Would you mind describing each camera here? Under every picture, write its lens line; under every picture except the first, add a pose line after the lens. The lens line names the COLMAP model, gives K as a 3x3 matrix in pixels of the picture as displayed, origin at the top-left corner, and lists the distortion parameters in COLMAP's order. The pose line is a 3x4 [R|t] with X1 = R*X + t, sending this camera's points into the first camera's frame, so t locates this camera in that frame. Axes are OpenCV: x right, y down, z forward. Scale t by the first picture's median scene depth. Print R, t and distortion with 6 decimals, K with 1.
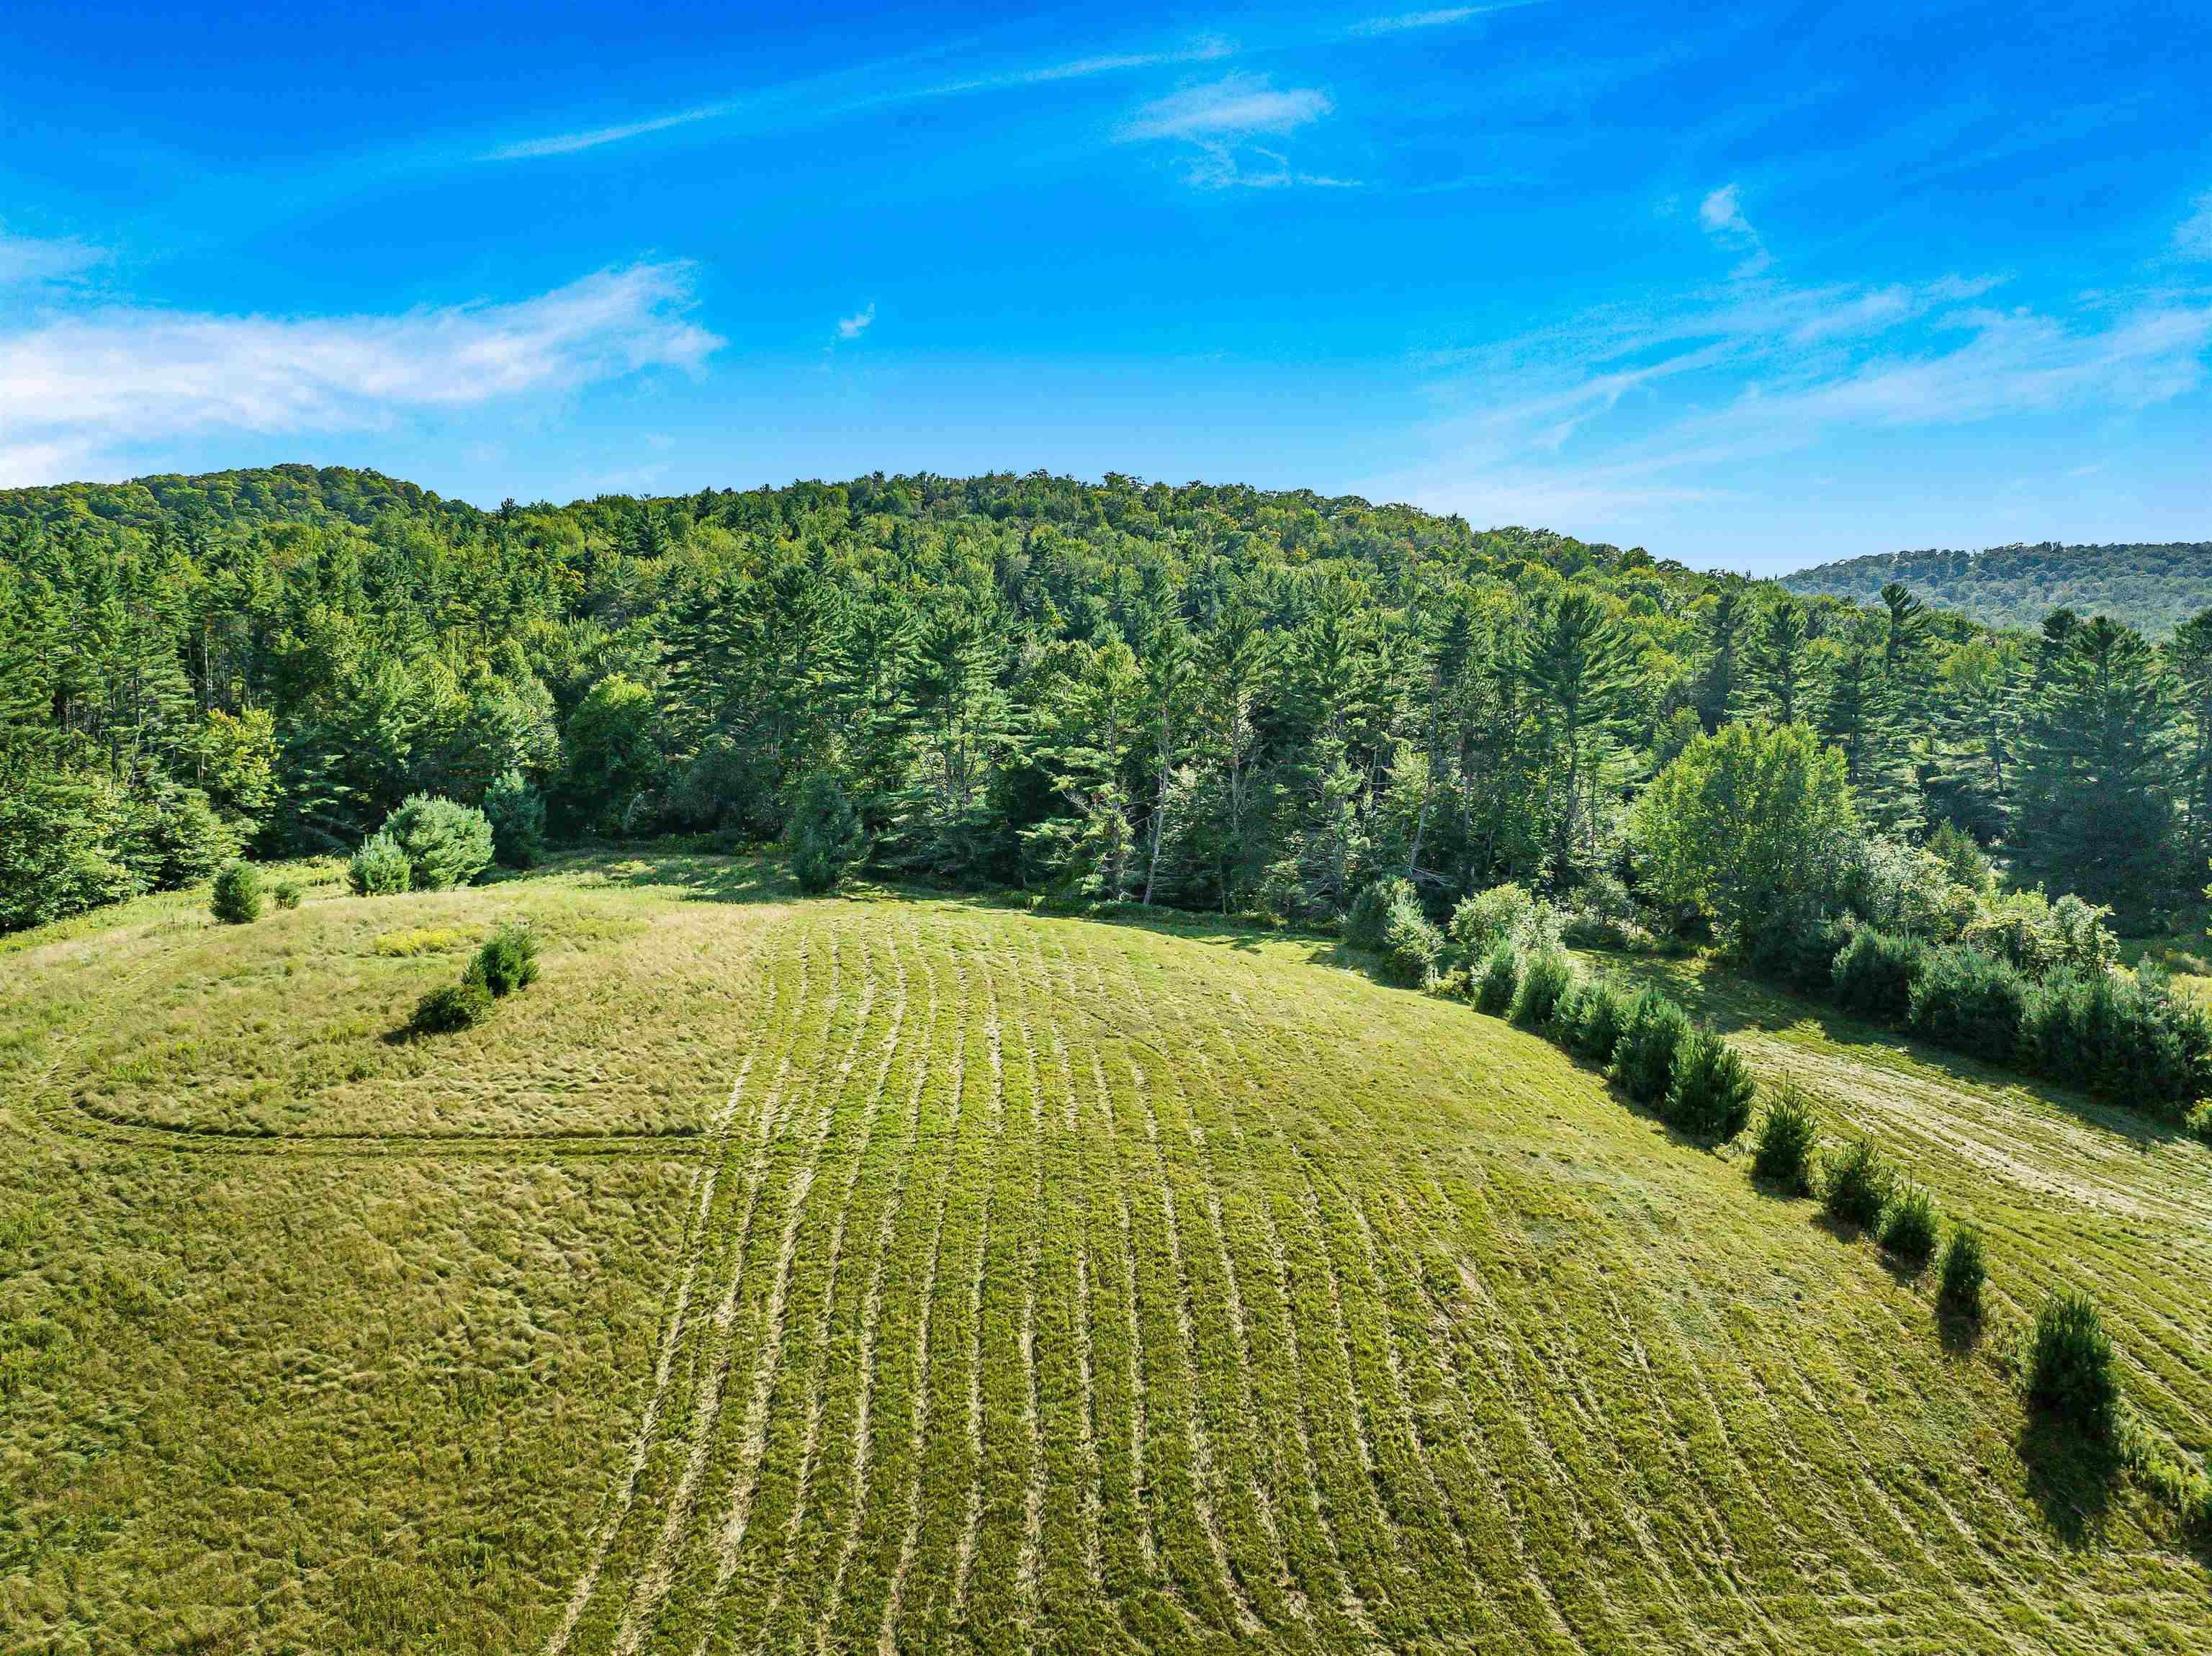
lens RADIAL K [[1550.9, 0, 1112.6], [0, 1550.9, 834.0], [0, 0, 1]] dist [-0.040067, 0.010146]
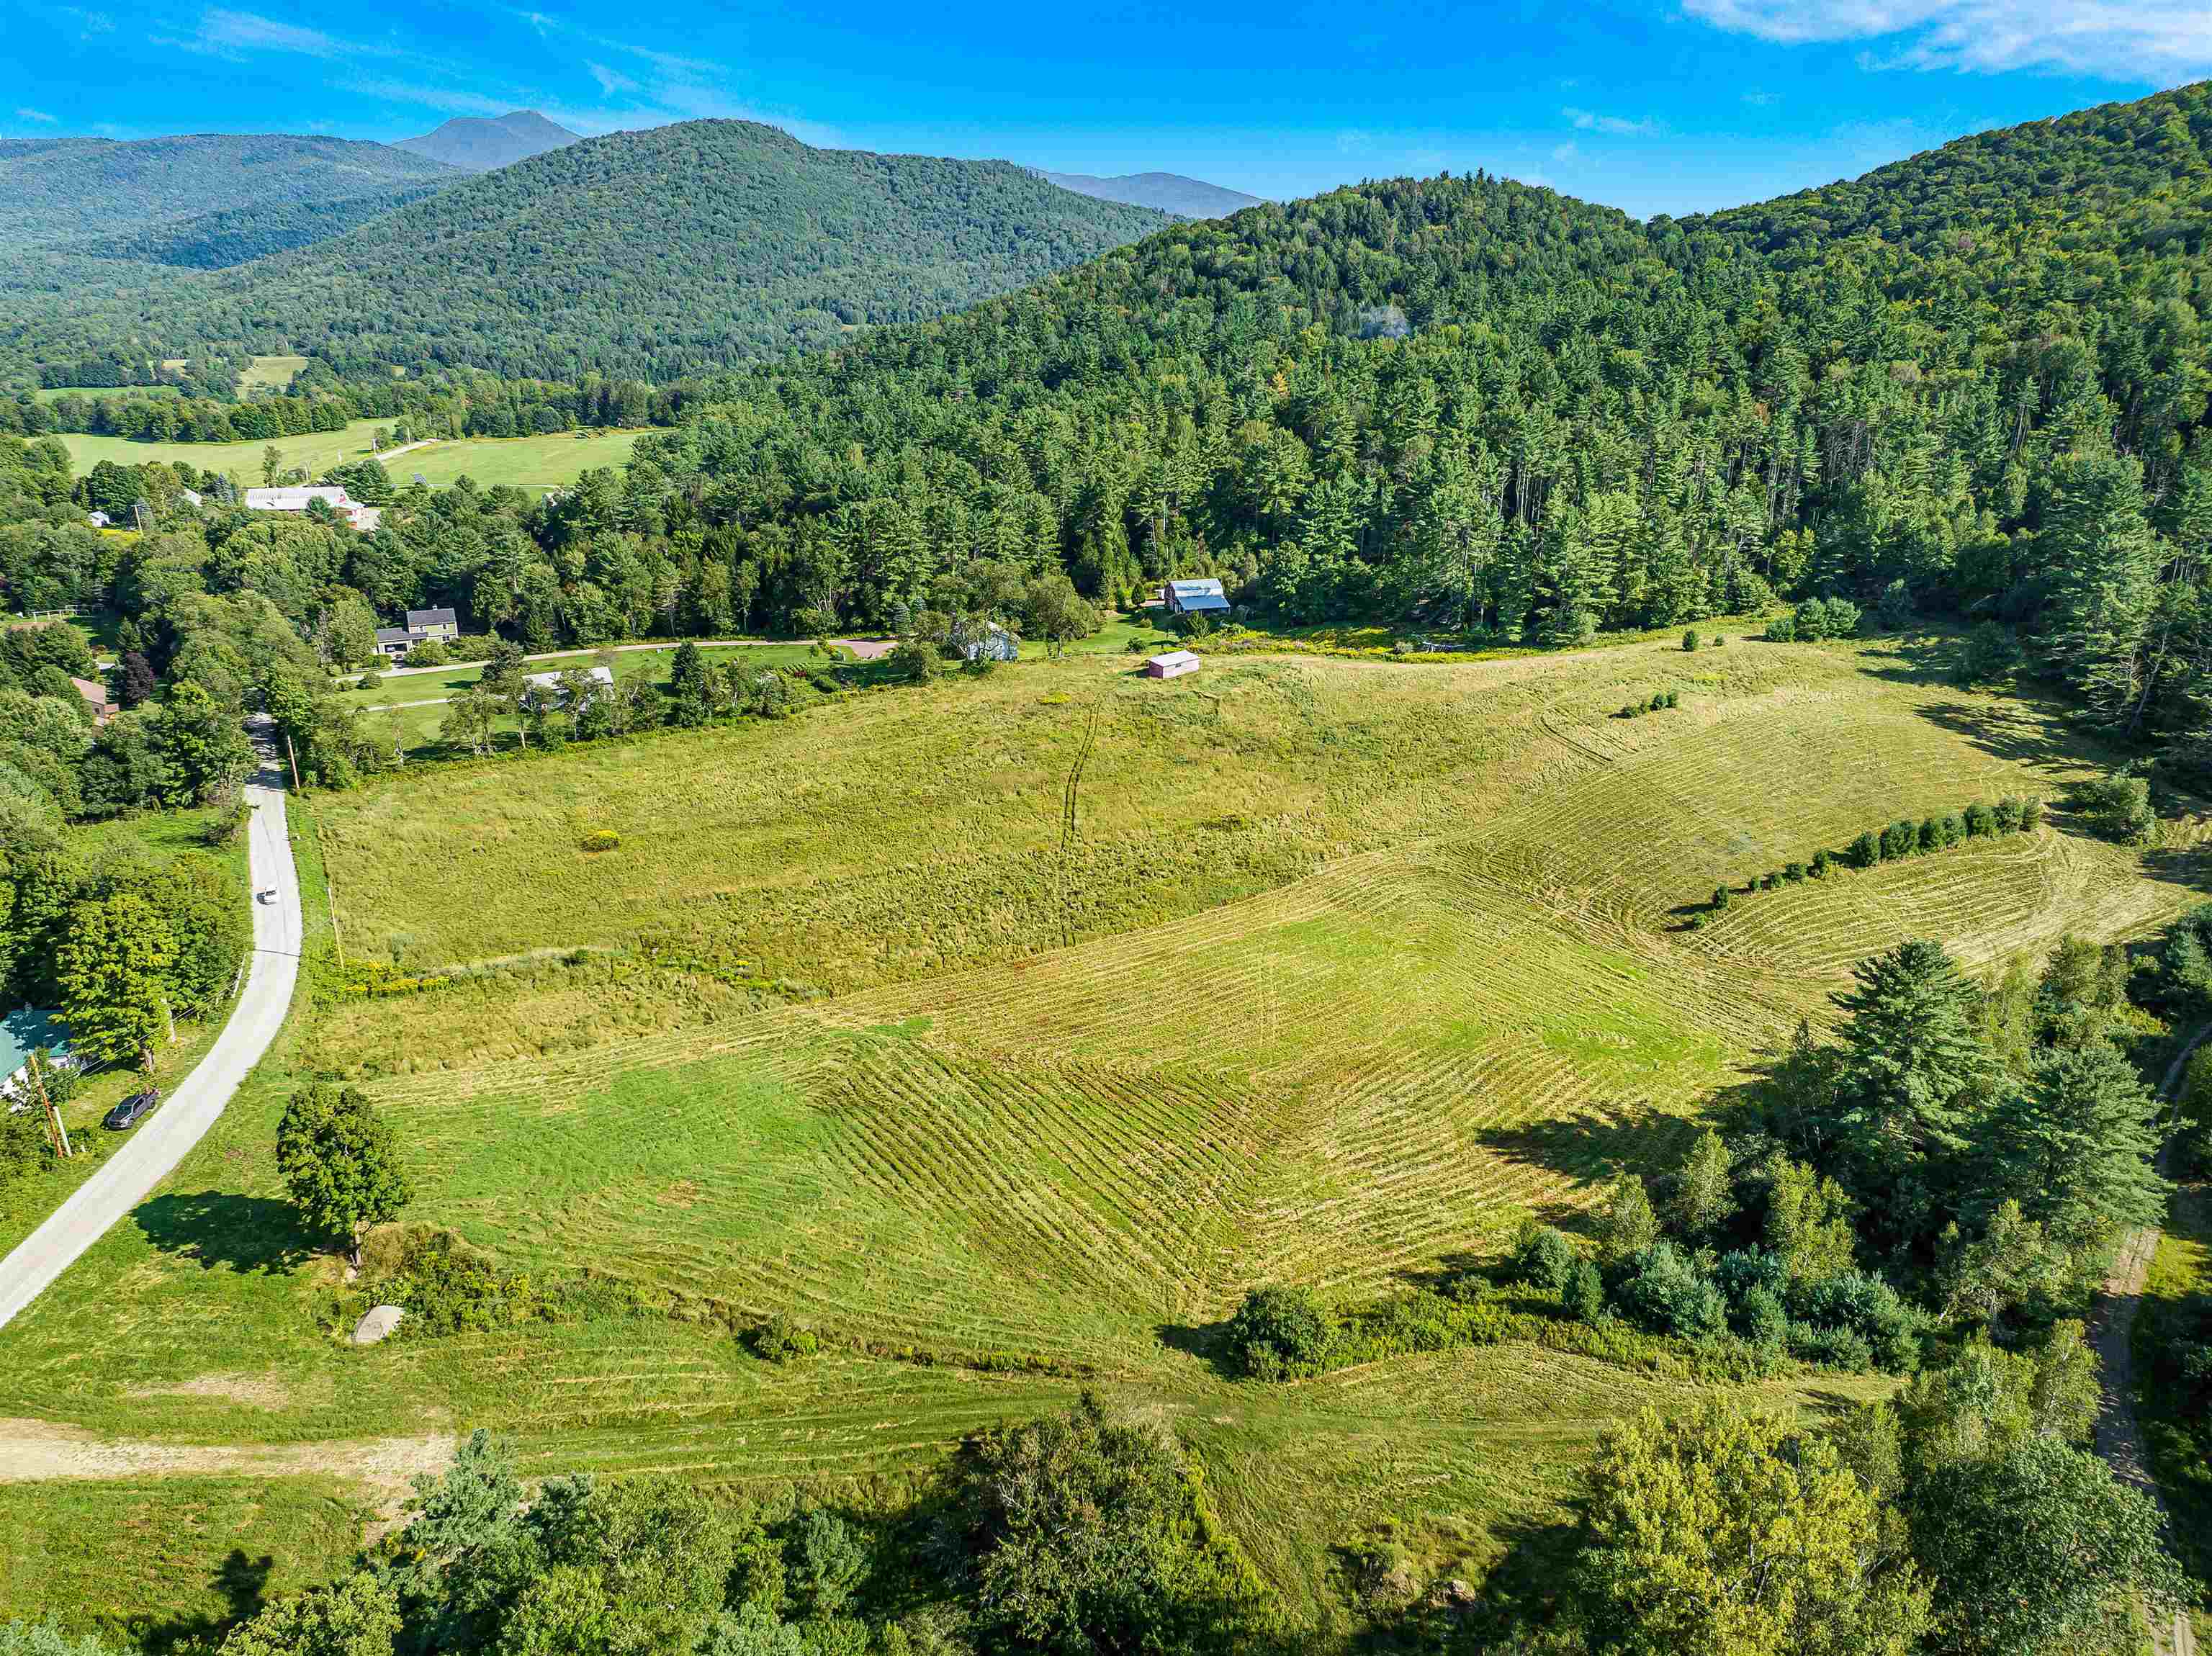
lens RADIAL K [[1550.9, 0, 1112.6], [0, 1550.9, 834.0], [0, 0, 1]] dist [-0.040067, 0.010146]
pose [[0.303253, 0.339859, -0.890244, 0.894756], [-0.029087, 0.937103, 0.347840, -0.299319], [0.952466, -0.079589, 0.294064, -0.441141]]
